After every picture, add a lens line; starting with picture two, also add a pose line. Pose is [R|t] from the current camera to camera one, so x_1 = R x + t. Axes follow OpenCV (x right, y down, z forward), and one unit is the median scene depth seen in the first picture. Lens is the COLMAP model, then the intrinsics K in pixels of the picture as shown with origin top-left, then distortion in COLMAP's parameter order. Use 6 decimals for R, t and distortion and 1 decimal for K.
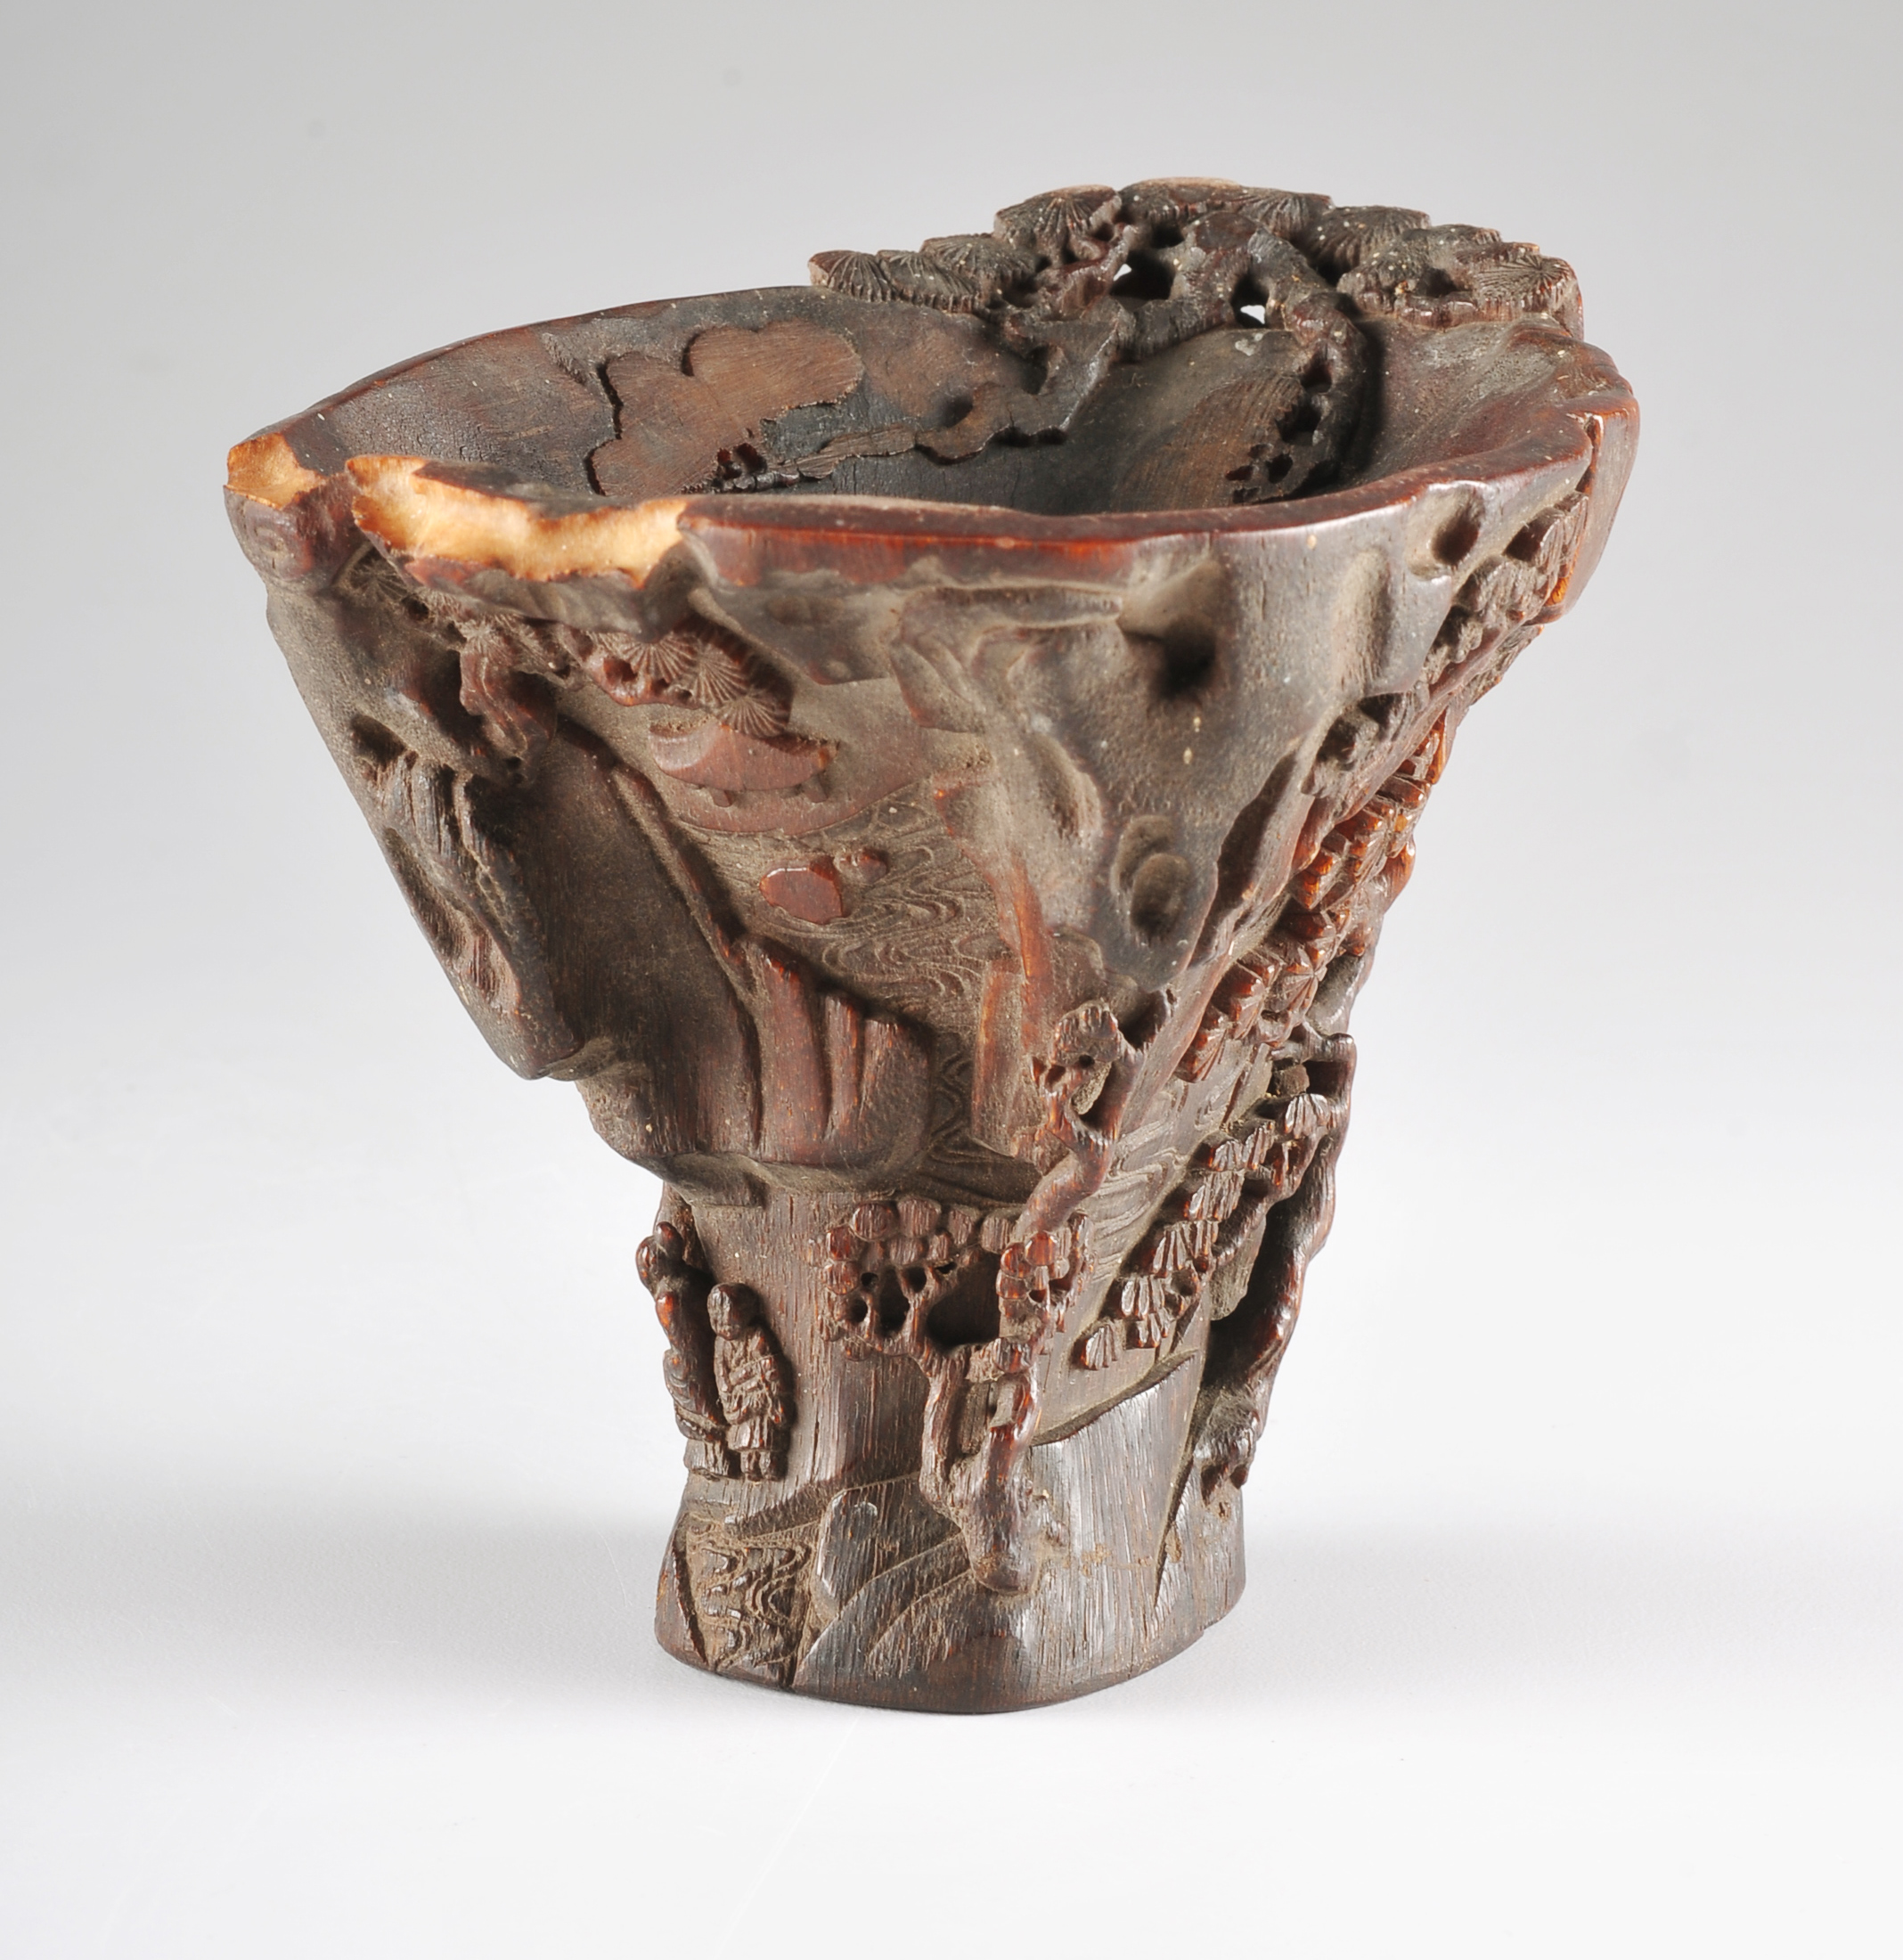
lens RADIAL K [[5995.0, 0, 952.7], [0, 5995.0, 981.1], [0, 0, 1]] dist [0.246687, 0.000000]
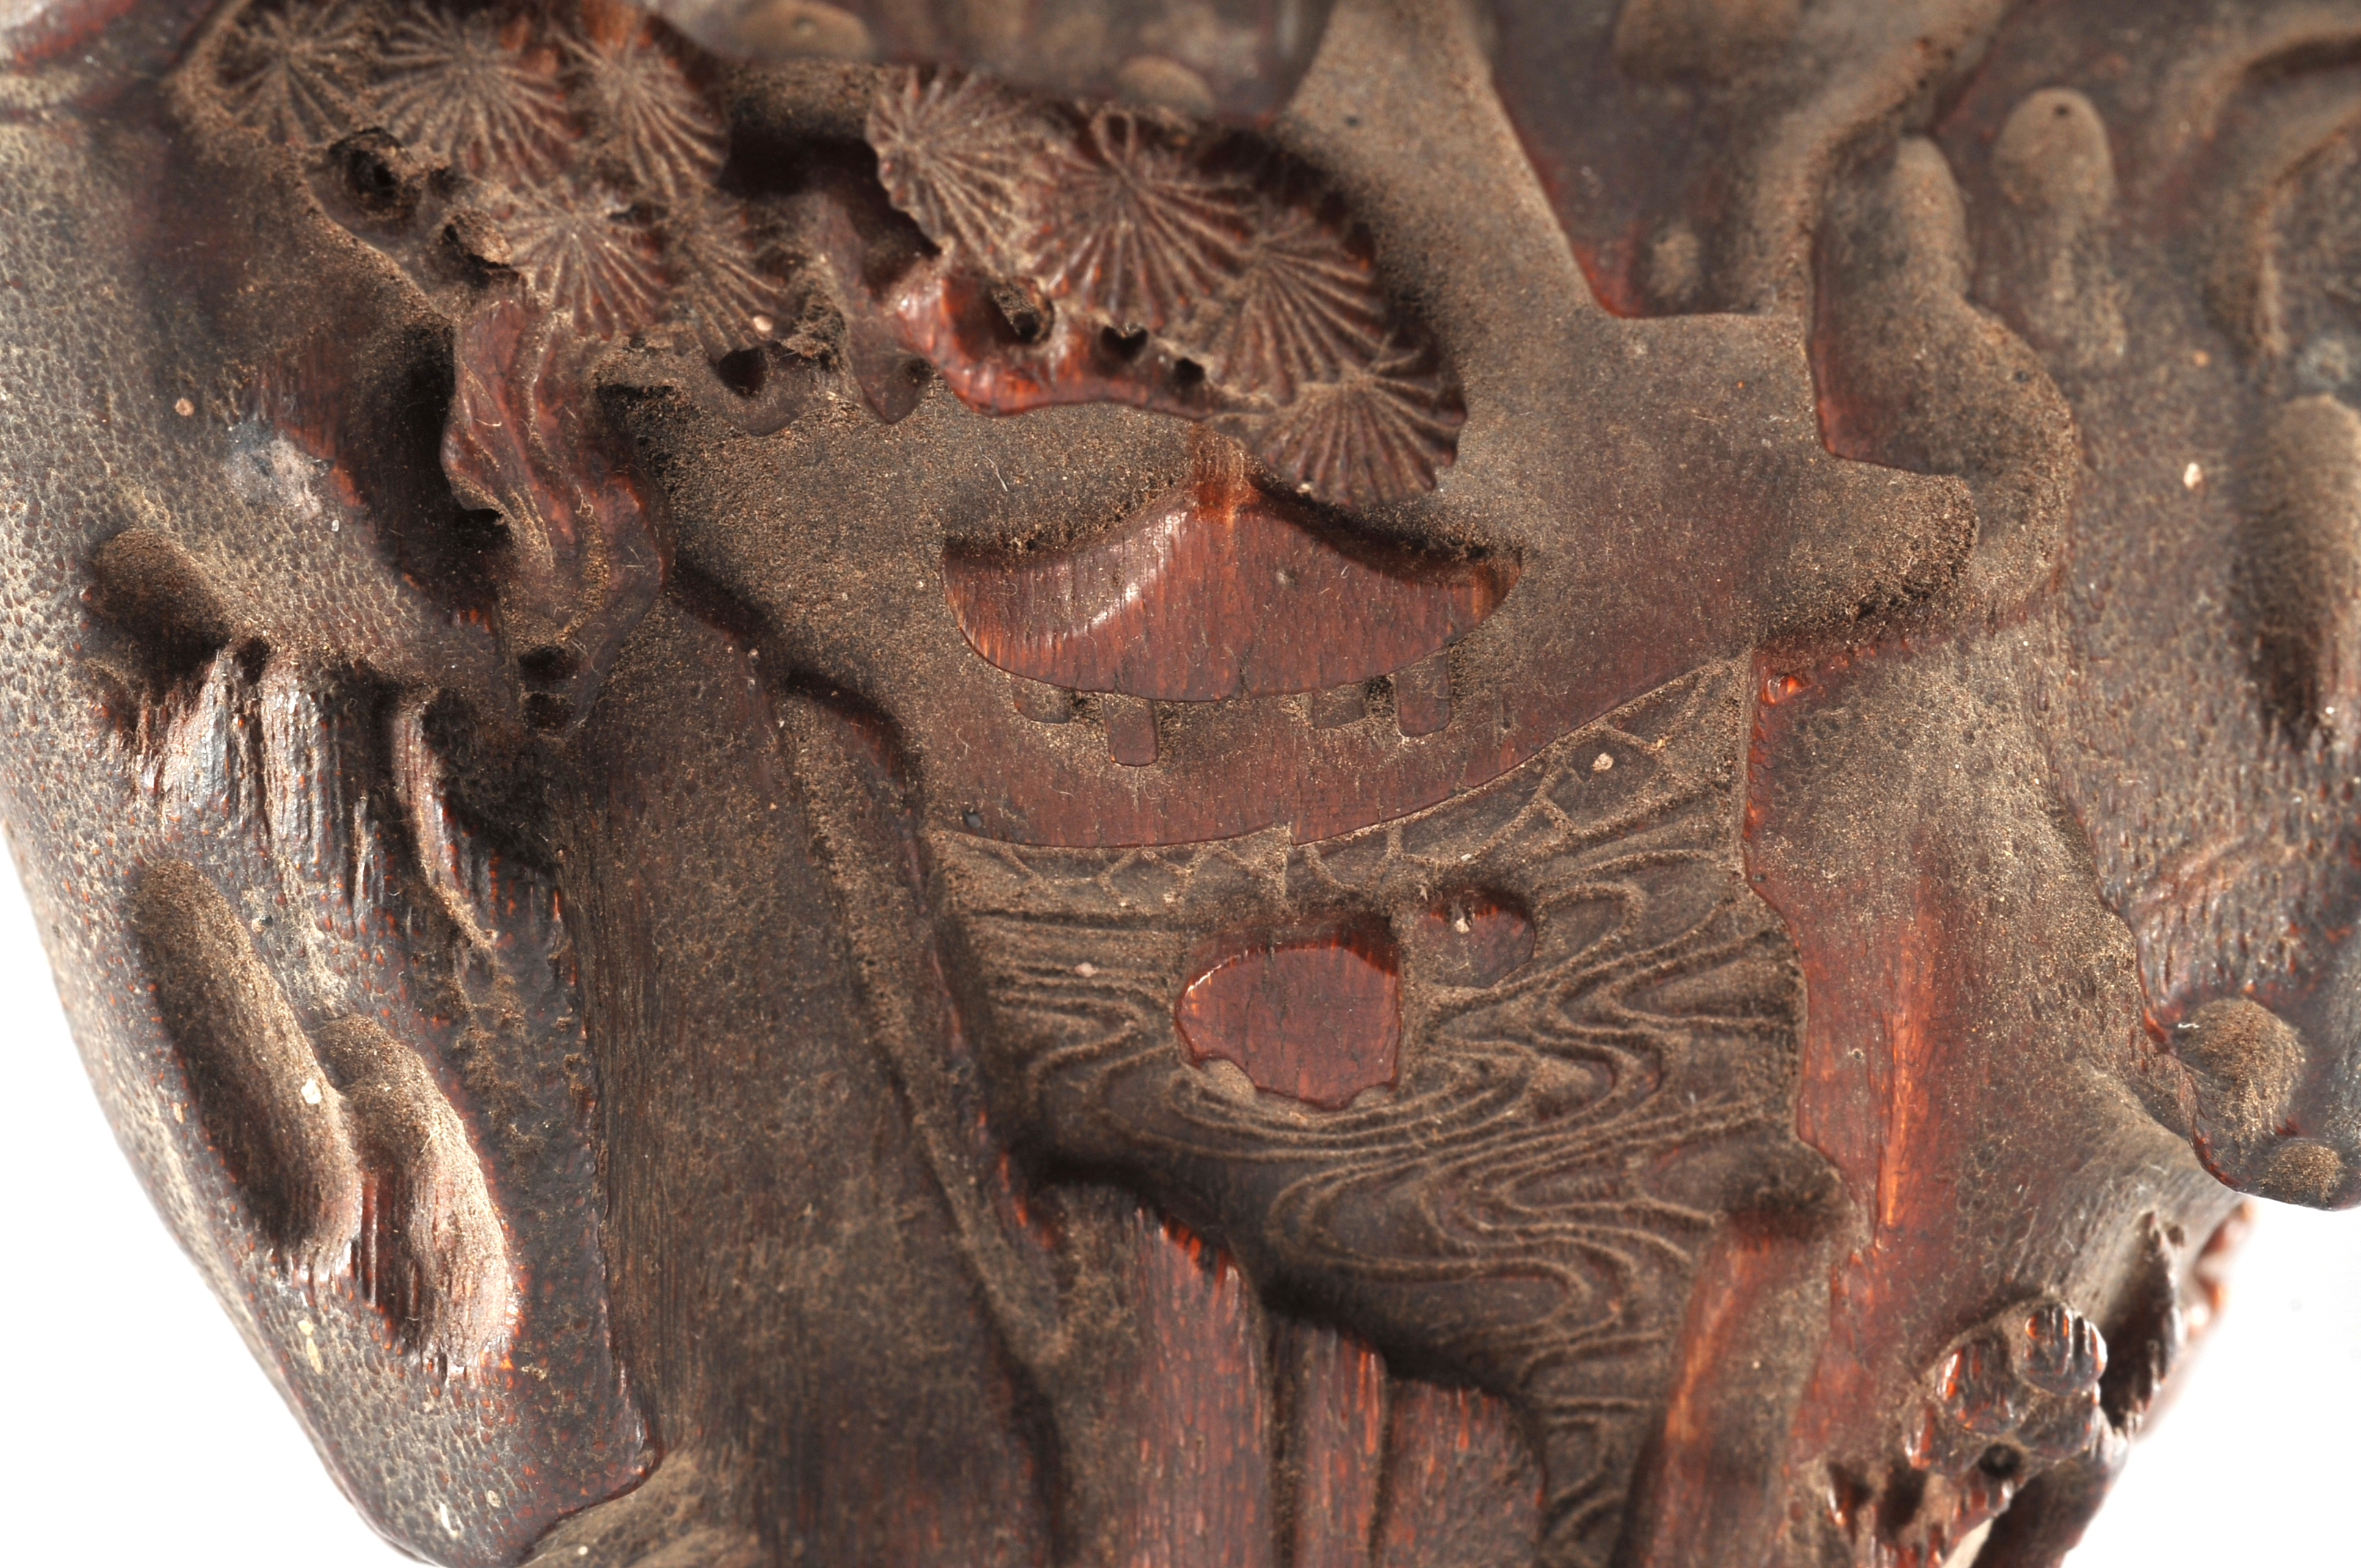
lens RADIAL K [[7137.1, 0, 1178.8], [0, 7137.1, 781.7], [0, 0, 1]] dist [0.068242, 0.000000]
pose [[0.957656, 0.012175, 0.287657, -0.161551], [0.044428, 0.980890, -0.189423, 0.055455], [-0.284466, 0.194182, 0.938814, 0.579018]]
